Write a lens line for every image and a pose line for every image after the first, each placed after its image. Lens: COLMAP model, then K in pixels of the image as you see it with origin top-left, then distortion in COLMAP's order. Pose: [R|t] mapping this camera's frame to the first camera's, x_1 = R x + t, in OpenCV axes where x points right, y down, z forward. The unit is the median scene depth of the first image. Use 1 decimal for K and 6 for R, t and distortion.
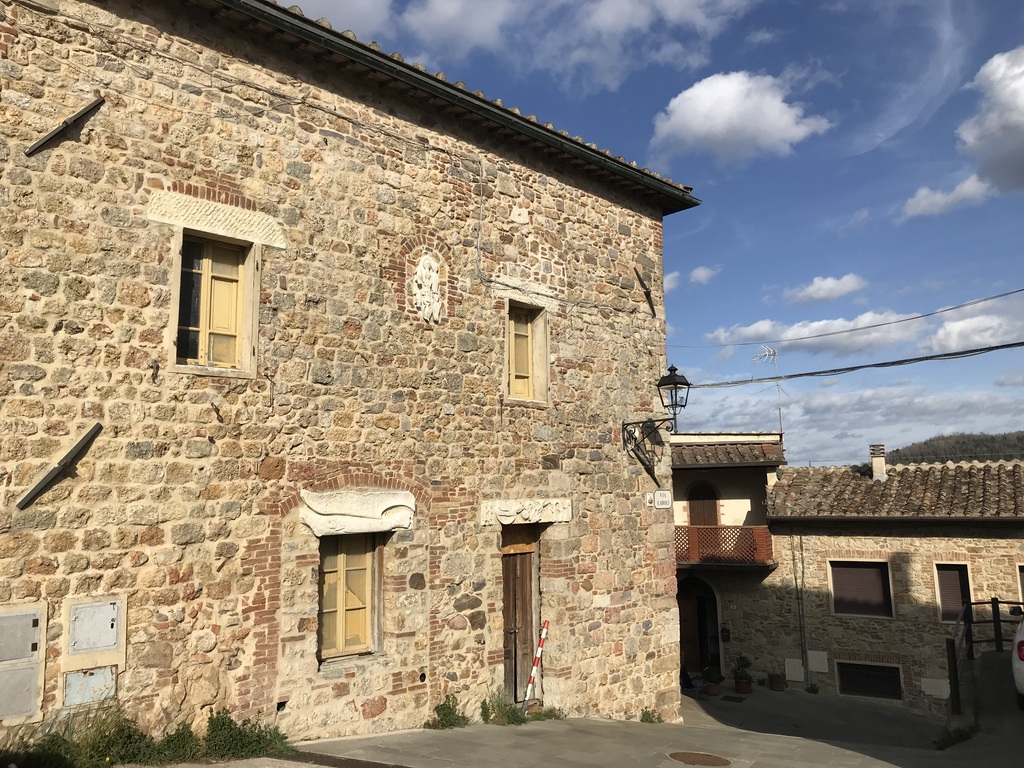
lens RADIAL K [[840.4, 0, 512.0], [0, 840.4, 384.0], [0, 0, 1]] dist [0.057284, -0.051740]
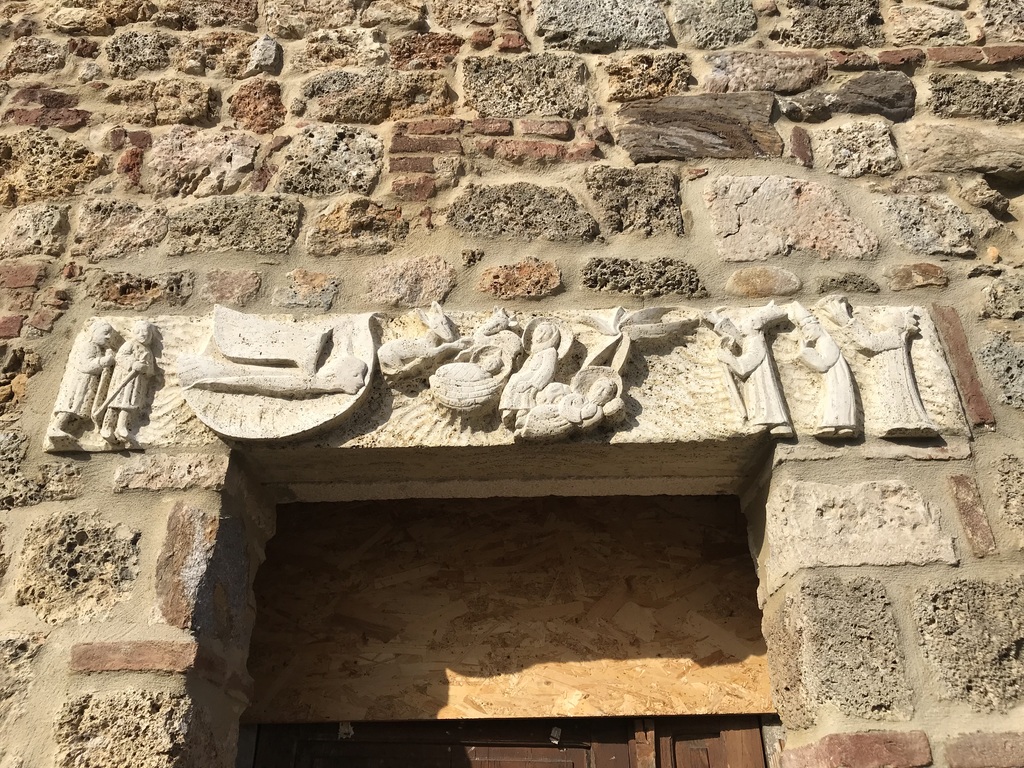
lens RADIAL K [[840.4, 0, 512.0], [0, 840.4, 384.0], [0, 0, 1]] dist [0.057284, -0.051740]
pose [[0.688597, -0.352498, -0.633703, 0.130981], [0.092395, 0.909427, -0.405471, 0.244257], [0.719234, 0.220654, 0.658797, 1.033378]]
